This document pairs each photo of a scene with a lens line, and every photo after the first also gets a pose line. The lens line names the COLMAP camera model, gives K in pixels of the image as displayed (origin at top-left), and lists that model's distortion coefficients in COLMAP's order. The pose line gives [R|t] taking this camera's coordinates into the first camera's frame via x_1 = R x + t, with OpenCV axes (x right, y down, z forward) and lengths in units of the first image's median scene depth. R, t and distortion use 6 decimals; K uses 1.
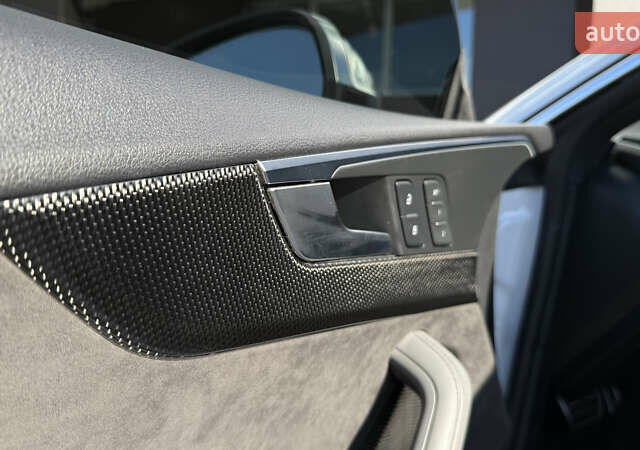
lens RADIAL K [[1107.1, 0, 320.0], [0, 1107.1, 225.0], [0, 0, 1]] dist [0.131348, 0.057271]
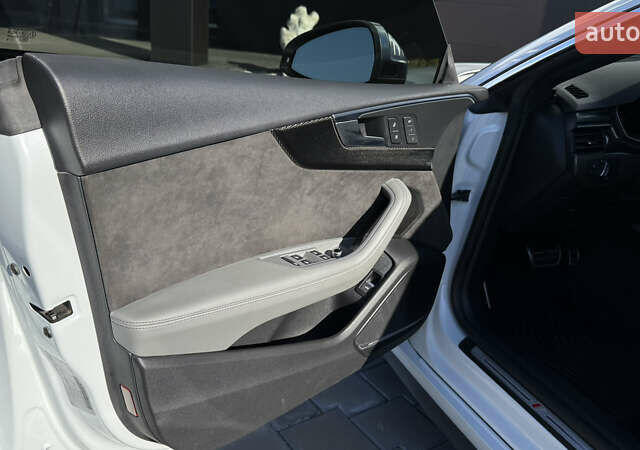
lens RADIAL K [[1107.1, 0, 320.0], [0, 1107.1, 225.0], [0, 0, 1]] dist [0.131348, 0.057271]
pose [[0.993247, 0.085598, -0.078313, 0.134701], [-0.076979, 0.991260, 0.107137, -0.056659], [0.086799, -0.100385, 0.991155, -1.605675]]
